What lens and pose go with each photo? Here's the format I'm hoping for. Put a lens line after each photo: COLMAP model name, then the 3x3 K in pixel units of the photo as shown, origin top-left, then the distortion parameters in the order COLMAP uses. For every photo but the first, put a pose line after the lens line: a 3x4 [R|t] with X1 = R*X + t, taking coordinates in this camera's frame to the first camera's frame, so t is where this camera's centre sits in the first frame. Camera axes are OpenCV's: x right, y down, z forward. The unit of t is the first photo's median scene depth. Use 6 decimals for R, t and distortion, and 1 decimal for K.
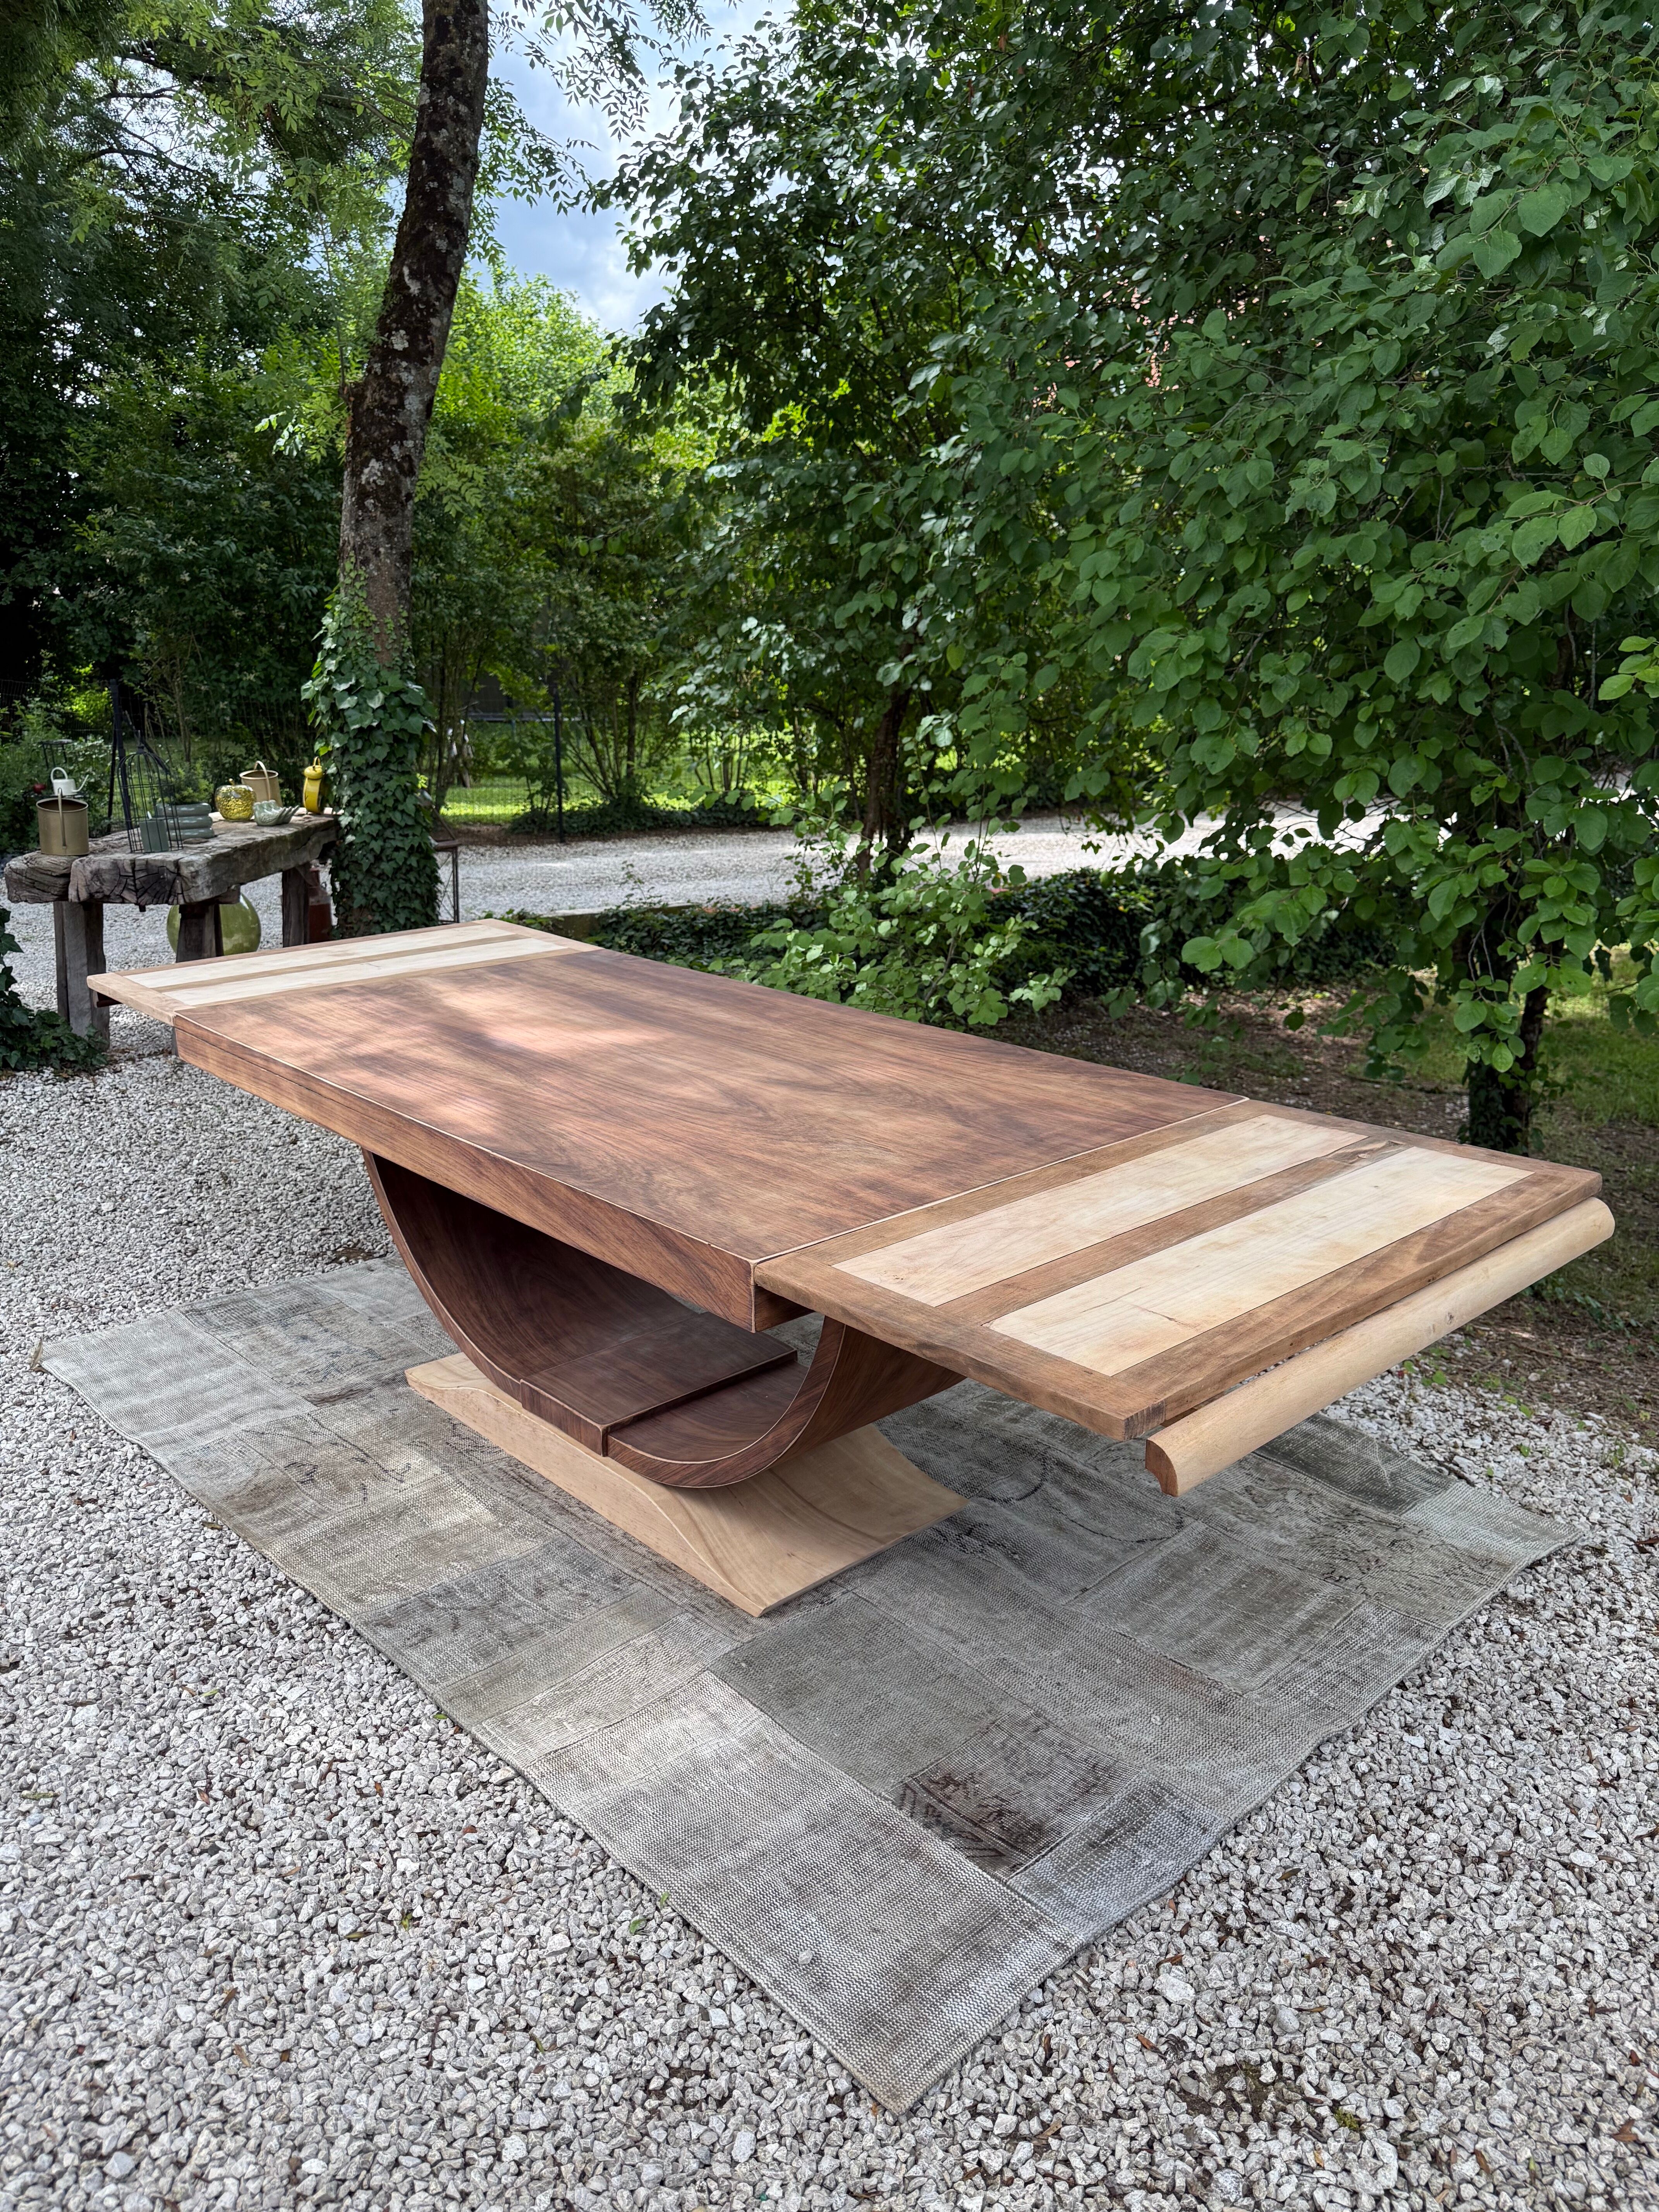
lens RADIAL K [[1569.1, 0, 833.4], [0, 1569.1, 1098.7], [0, 0, 1]] dist [0.024341, -0.030431]
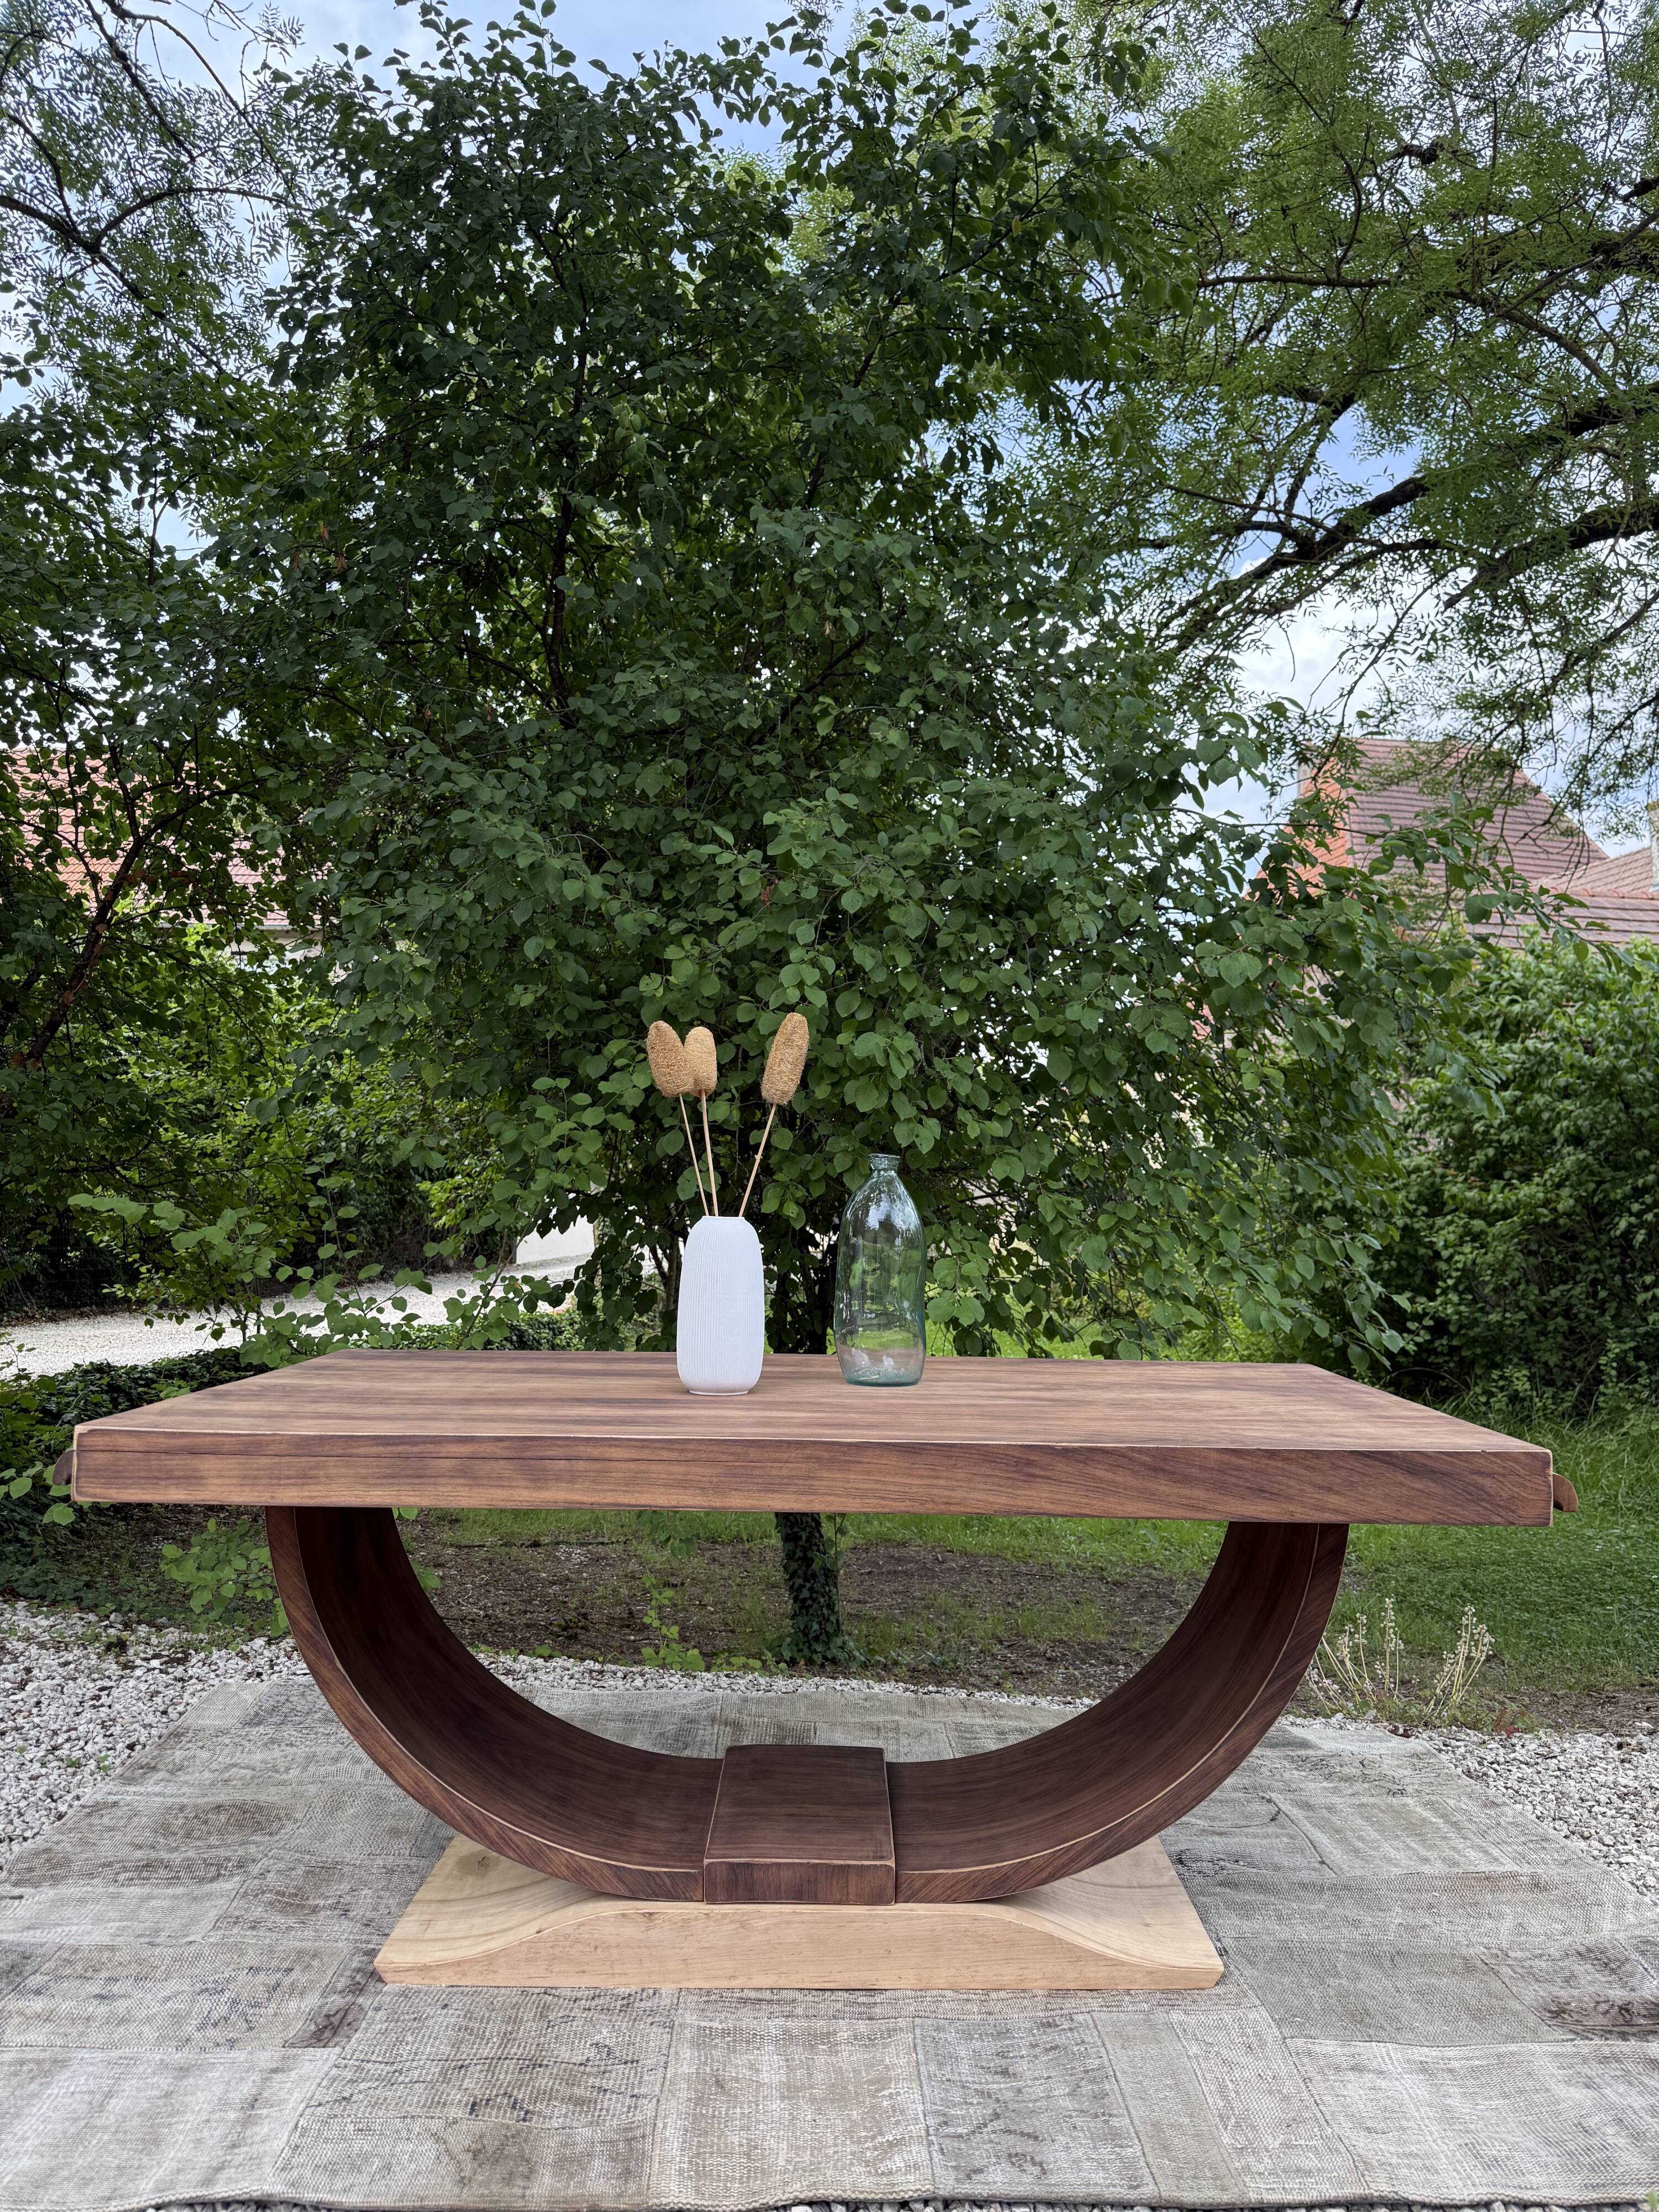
lens RADIAL K [[1557.5, 0, 840.1], [0, 1557.5, 1092.9], [0, 0, 1]] dist [0.023074, -0.045355]
pose [[0.677725, 0.062580, 0.732648, -1.001521], [0.186568, 0.949132, -0.253654, 0.046644], [-0.711253, 0.308596, 0.631575, 0.526131]]
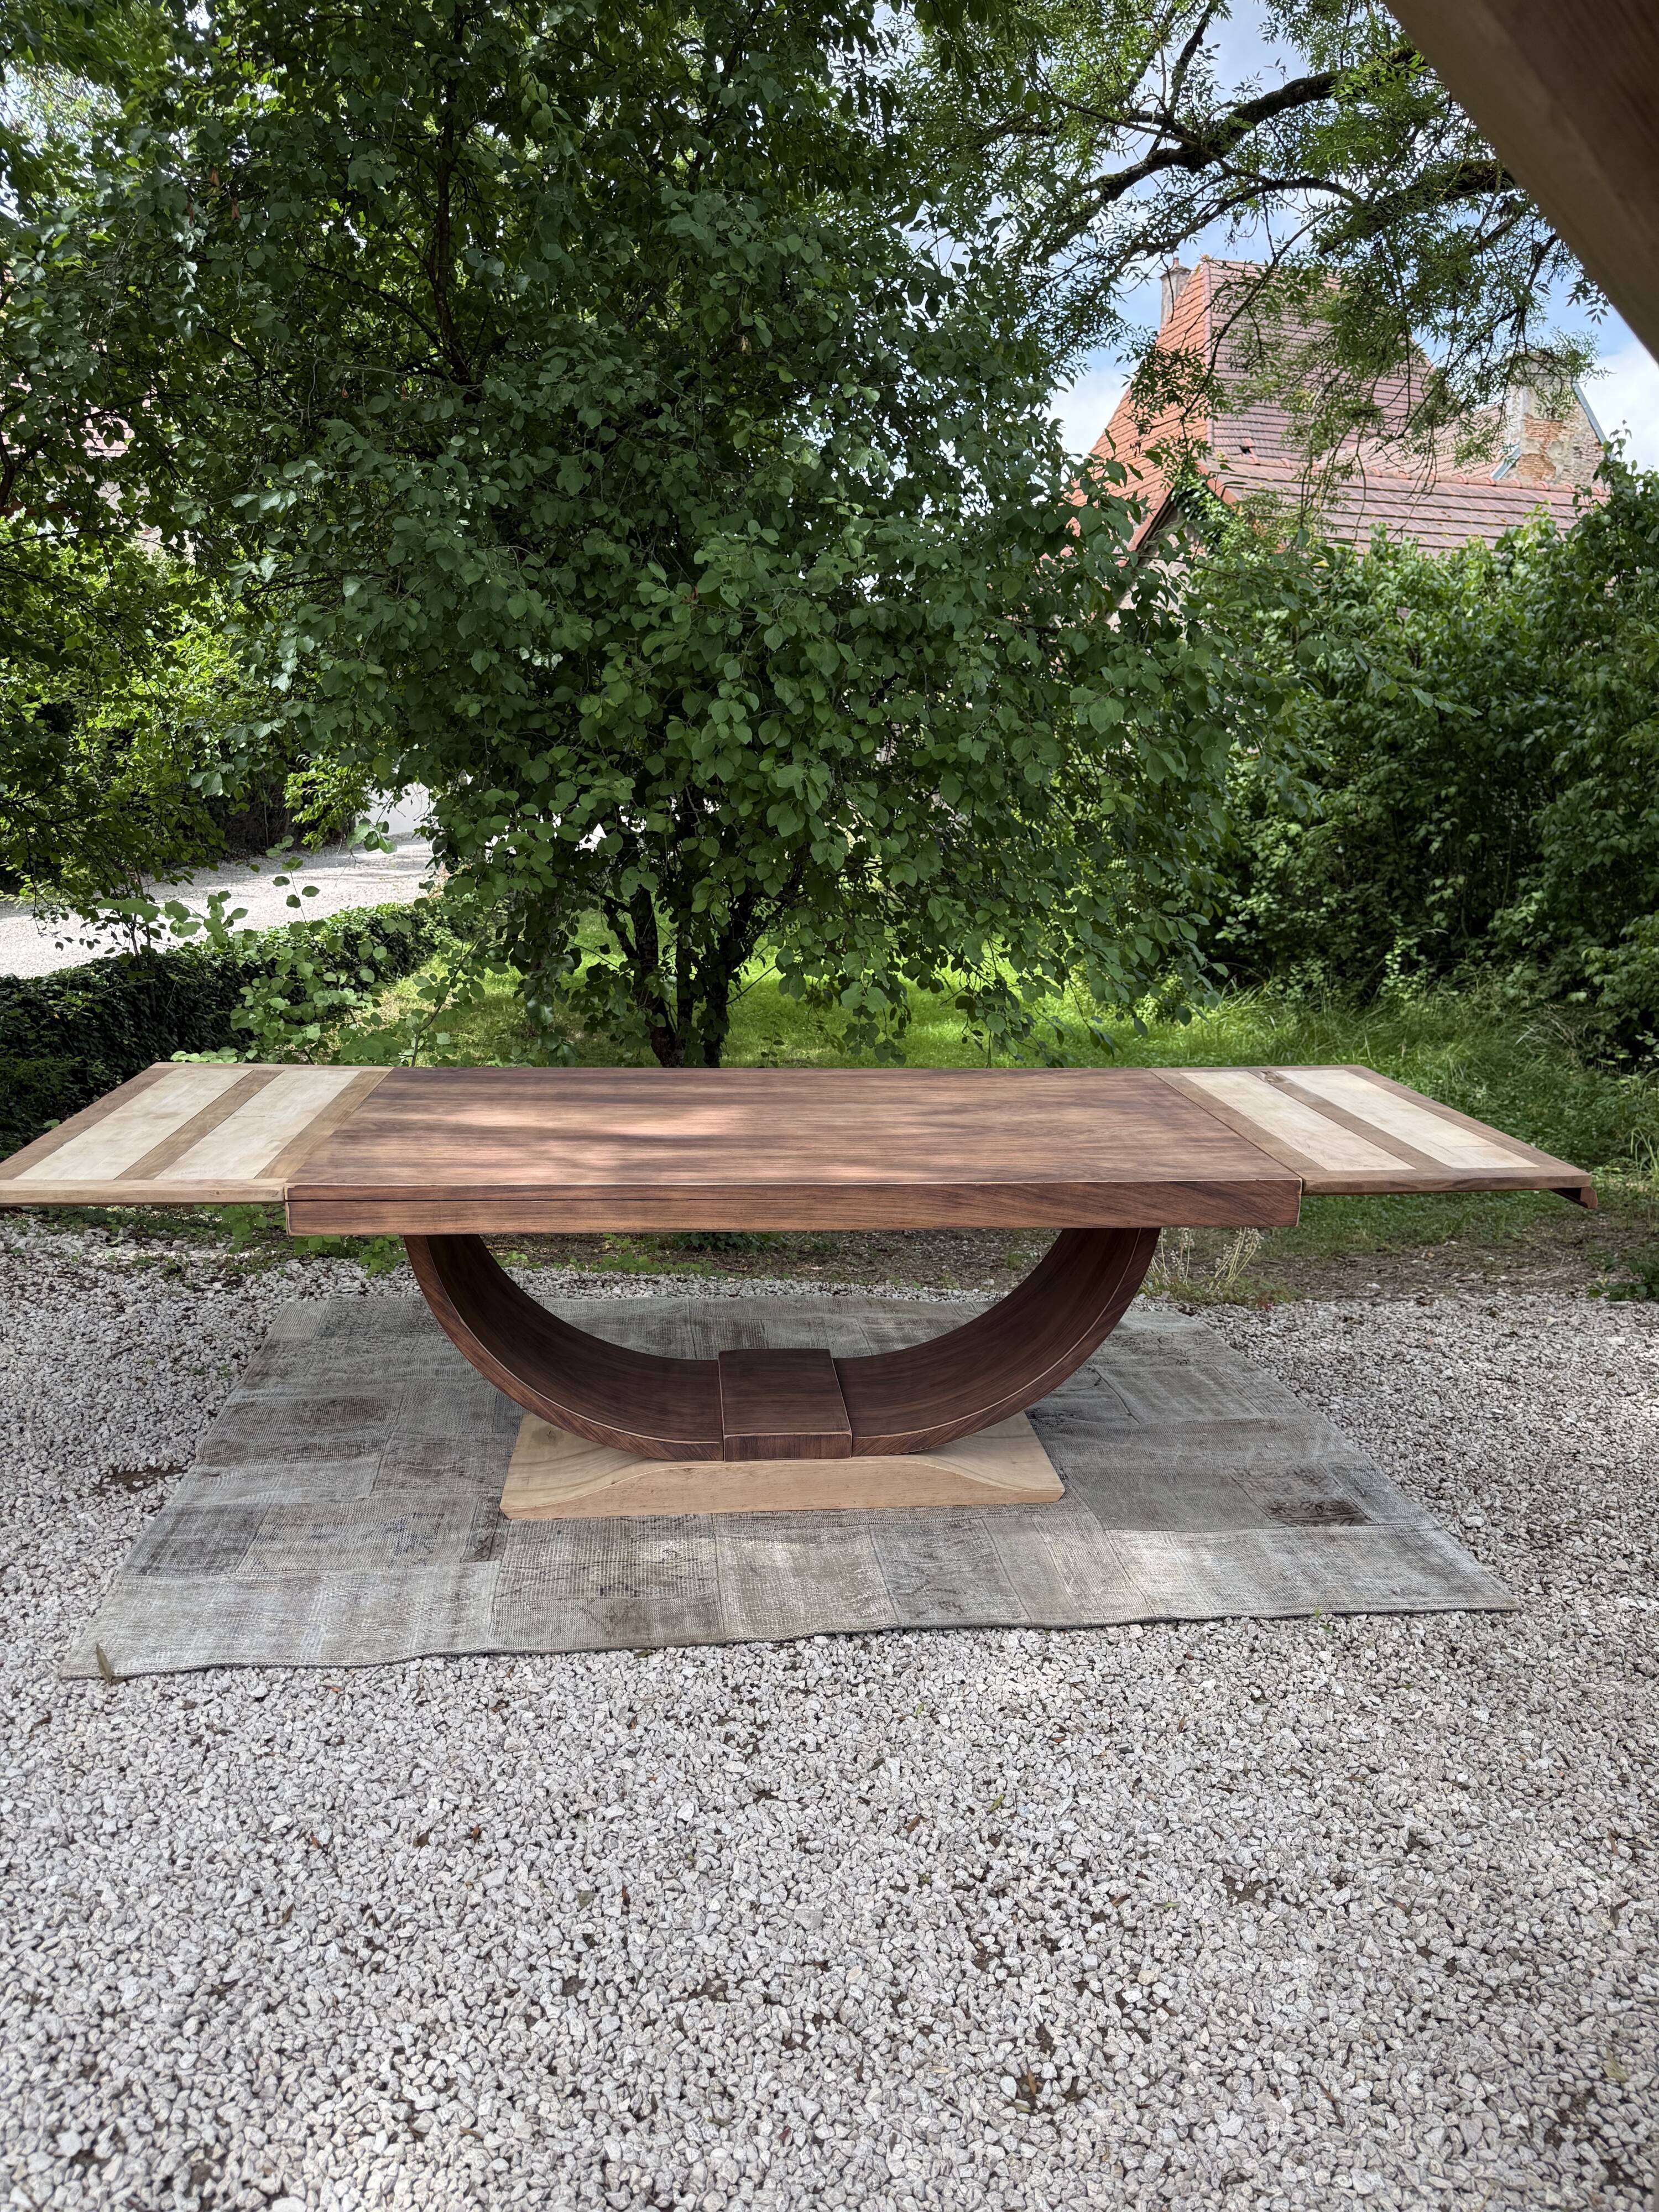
lens RADIAL K [[1567.4, 0, 815.4], [0, 1567.4, 1108.9], [0, 0, 1]] dist [0.032308, -0.042801]
pose [[0.605237, -0.163145, 0.779148, -1.358298], [0.196252, 0.979143, 0.052575, -0.124585], [-0.771475, 0.121089, 0.624631, 0.337006]]
